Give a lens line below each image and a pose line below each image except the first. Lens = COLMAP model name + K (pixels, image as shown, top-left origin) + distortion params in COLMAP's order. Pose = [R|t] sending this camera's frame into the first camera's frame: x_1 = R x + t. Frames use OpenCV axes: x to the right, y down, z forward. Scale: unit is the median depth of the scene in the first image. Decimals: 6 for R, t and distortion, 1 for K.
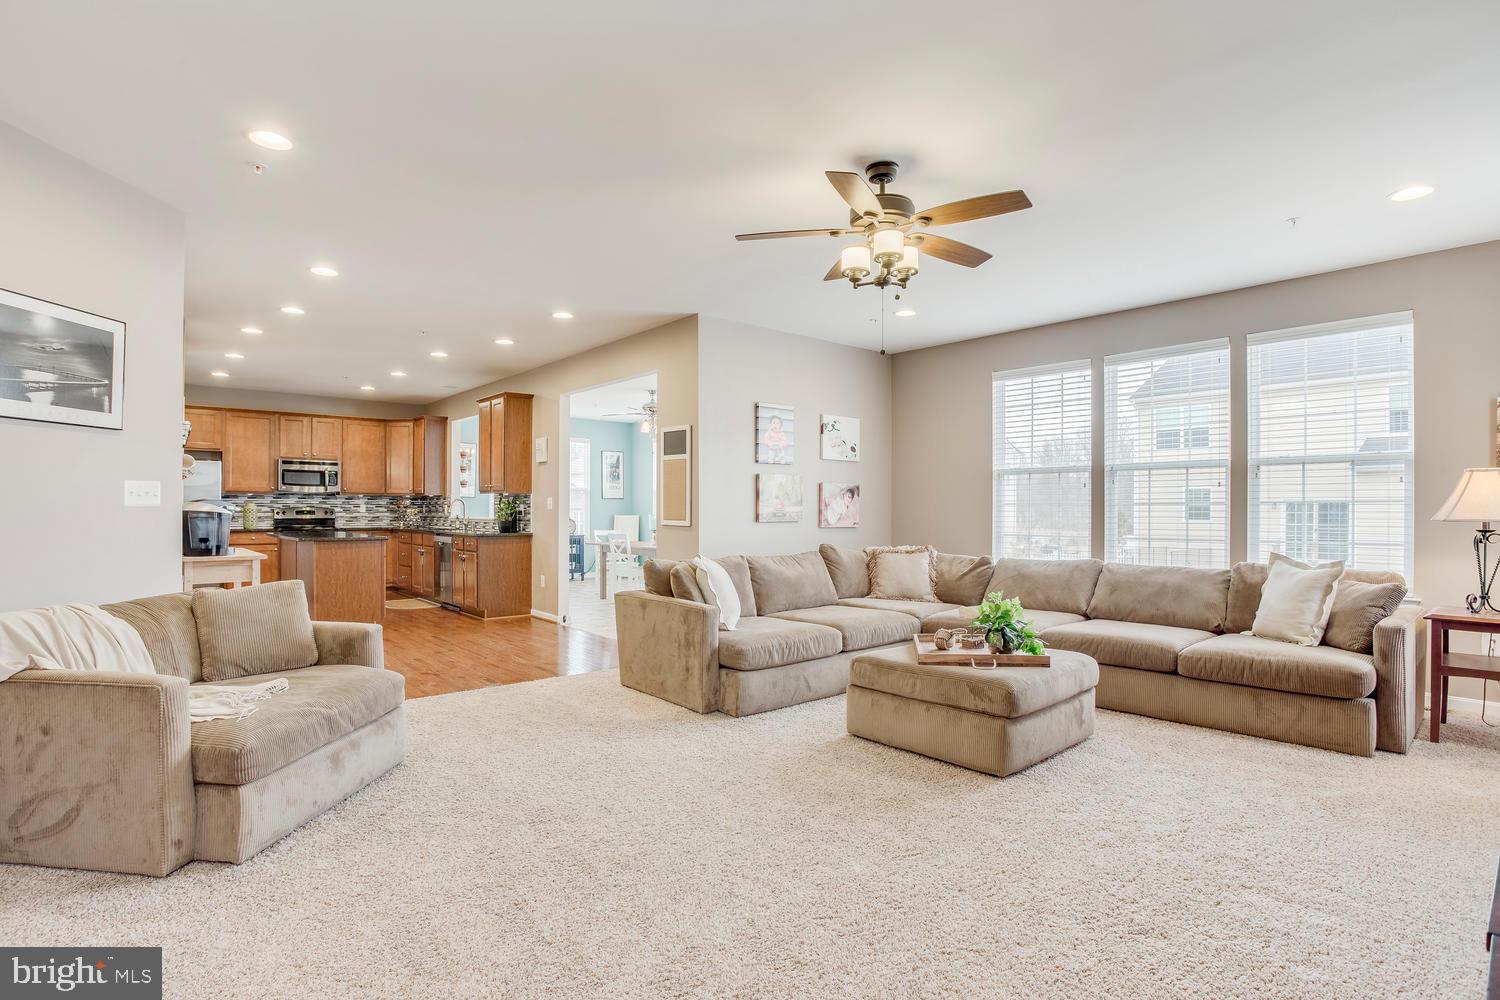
lens RADIAL K [[767.7, 0, 744.3], [0, 767.7, 524.8], [0, 0, 1]] dist [-0.030827, 0.000685]
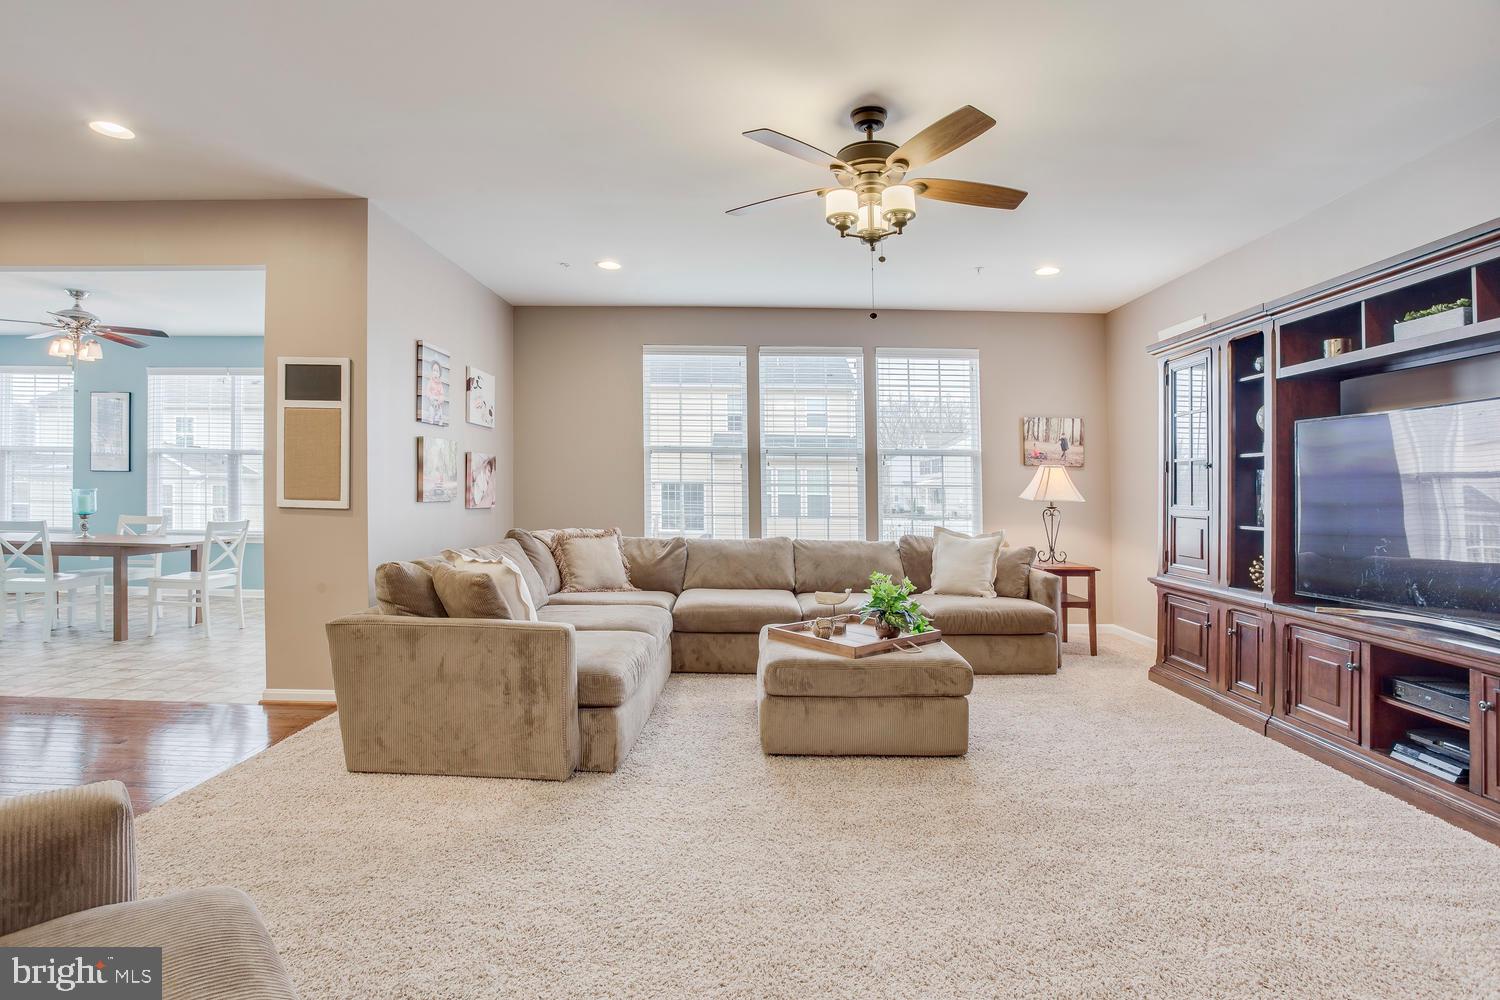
lens RADIAL K [[753.5, 0, 746.0], [0, 753.5, 484.2], [0, 0, 1]] dist [-0.051994, 0.022661]
pose [[0.653716, 0.014945, 0.756592, -0.336608], [0.001752, 0.999772, -0.021262, -0.005331], [-0.756738, 0.015225, 0.653541, 0.312837]]
